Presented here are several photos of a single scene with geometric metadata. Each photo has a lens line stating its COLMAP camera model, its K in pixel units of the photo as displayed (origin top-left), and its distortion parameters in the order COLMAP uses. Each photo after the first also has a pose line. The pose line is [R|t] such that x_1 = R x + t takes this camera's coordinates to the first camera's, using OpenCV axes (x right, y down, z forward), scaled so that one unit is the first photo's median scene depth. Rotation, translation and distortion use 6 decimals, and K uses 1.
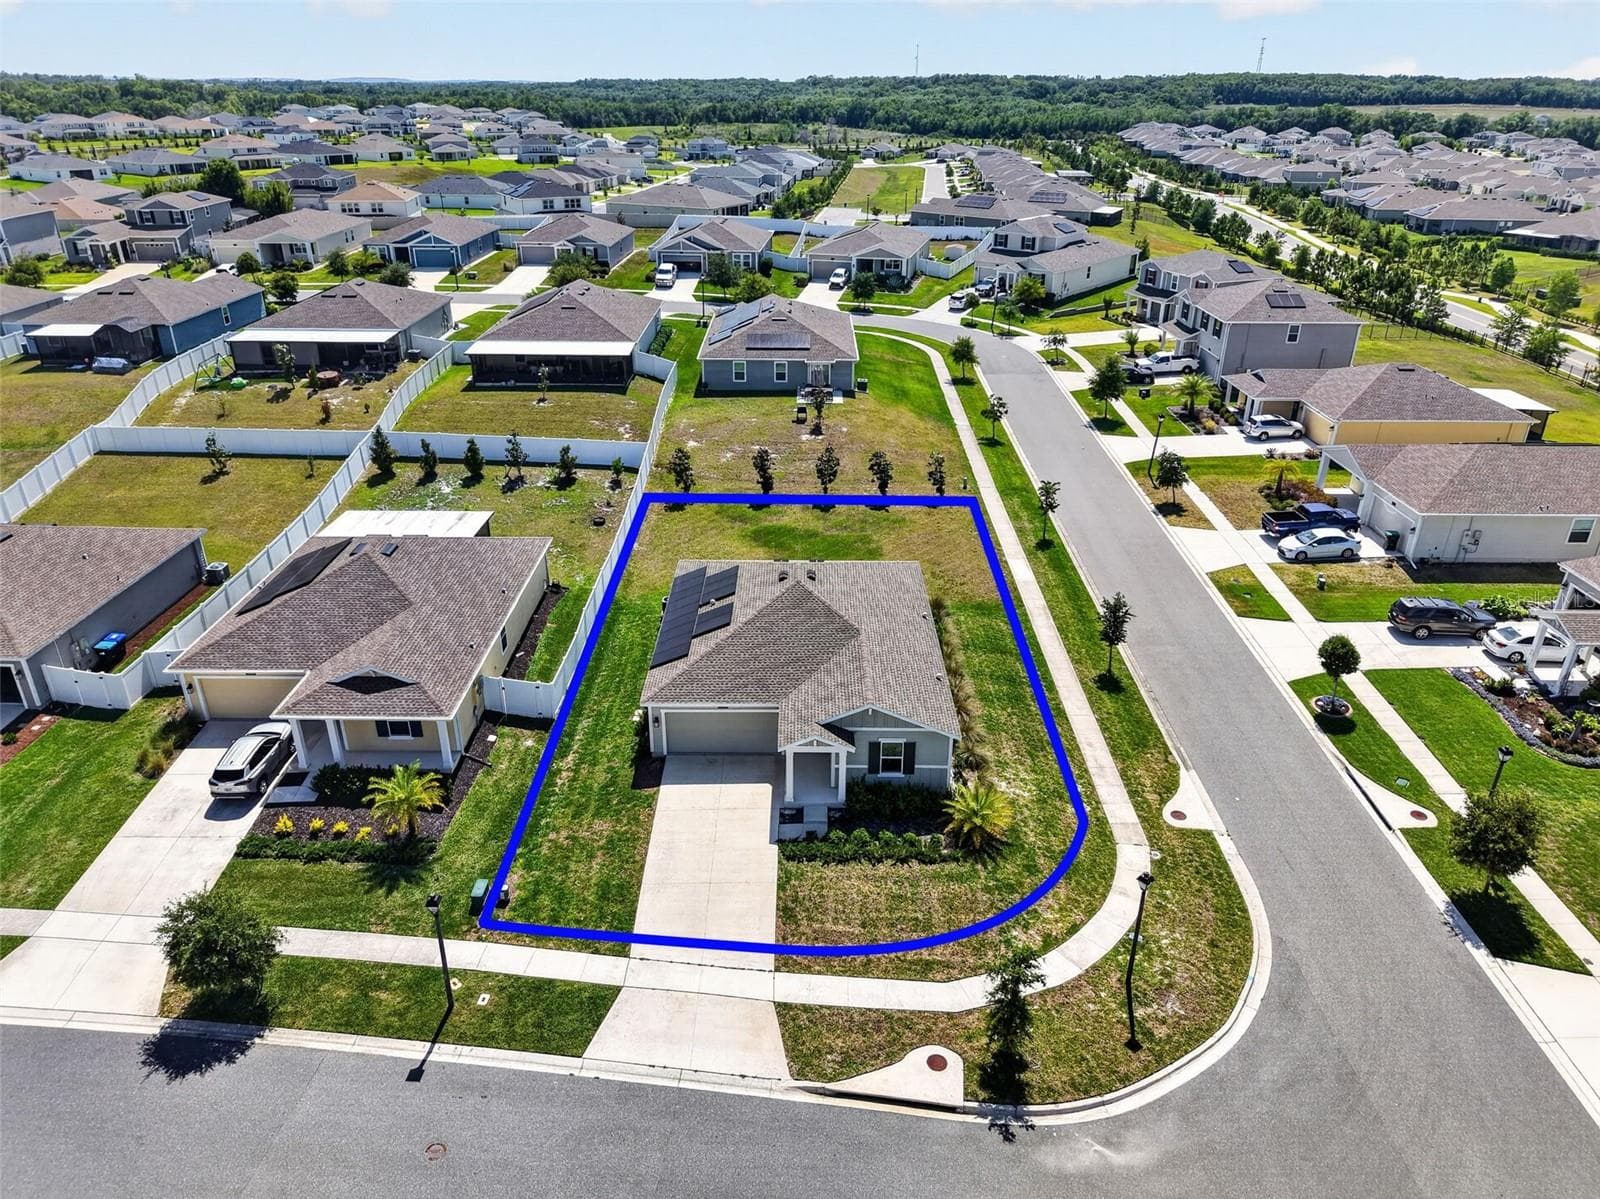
lens RADIAL K [[1064.5, 0, 802.4], [0, 1064.5, 599.0], [0, 0, 1]] dist [0.021606, -0.007289]
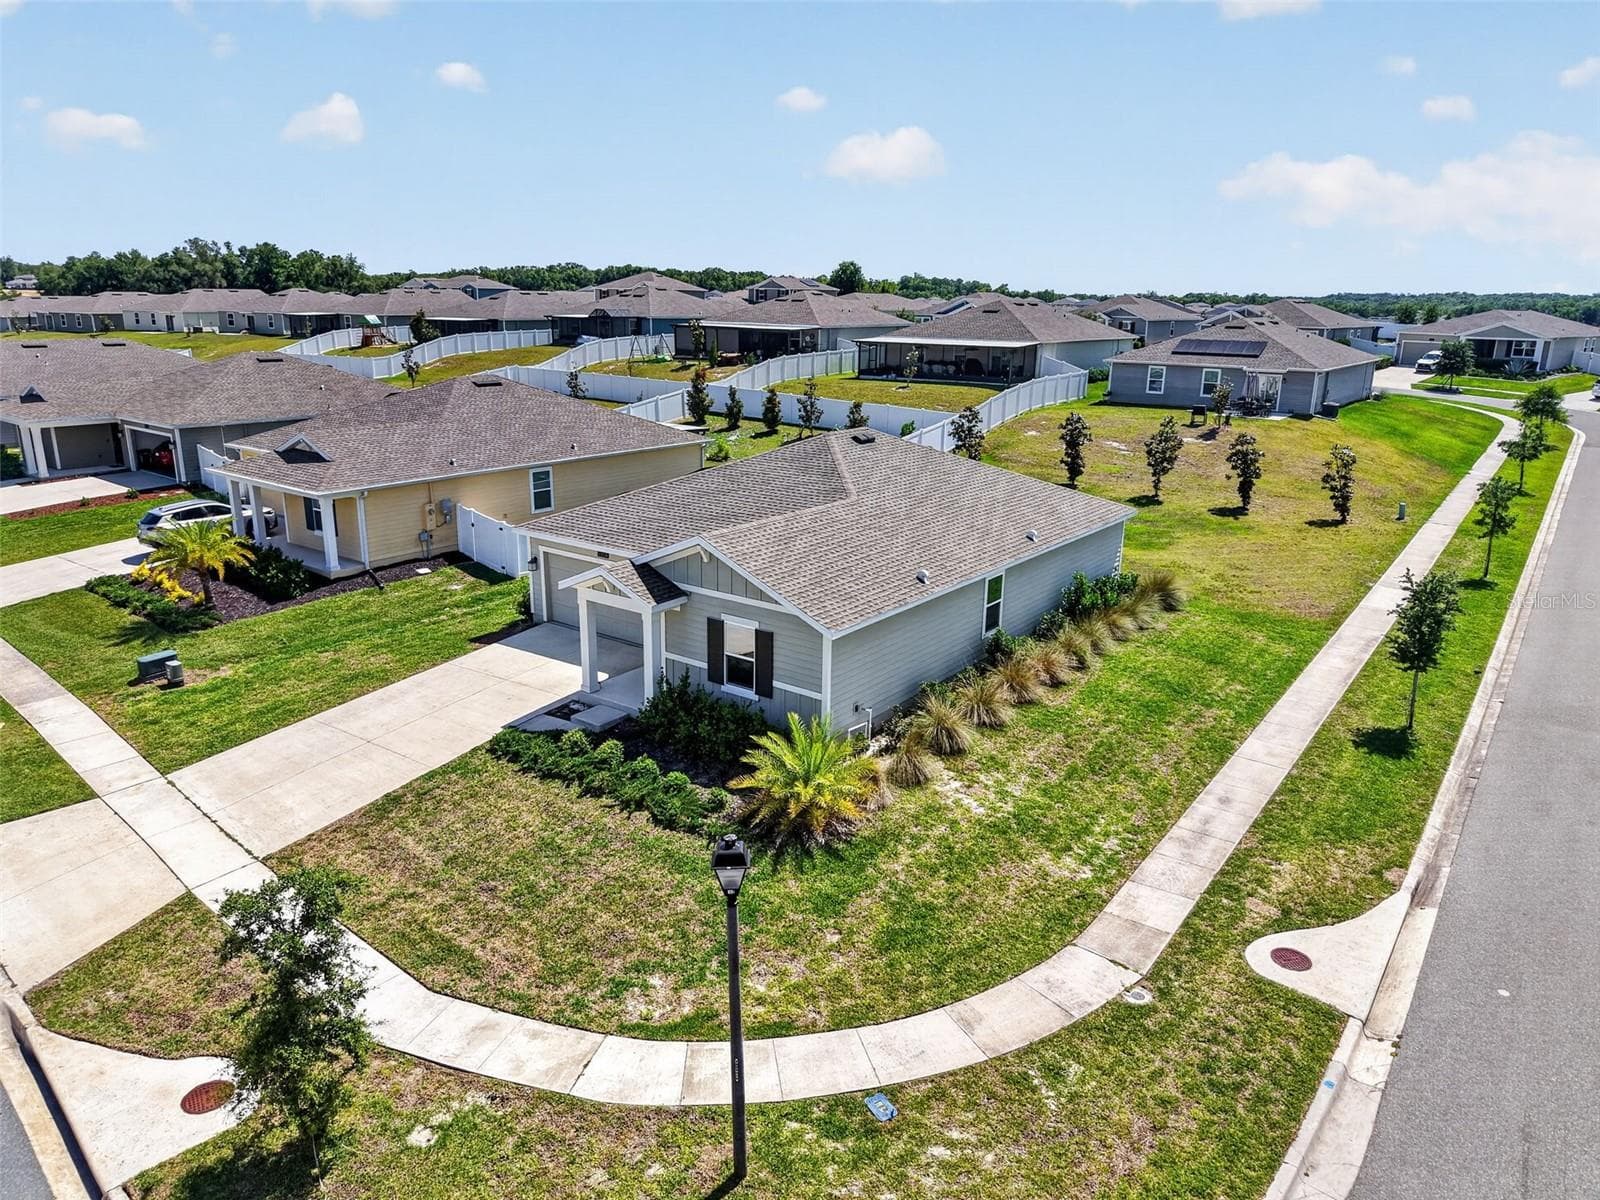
lens RADIAL K [[1064.5, 0, 798.1], [0, 1064.5, 599.0], [0, 0, 1]] dist [0.021606, -0.007289]
pose [[0.801118, 0.166150, -0.574982, 0.429014], [-0.264527, 0.960062, -0.091139, 0.164665], [0.536875, 0.225112, 0.813074, 0.565517]]
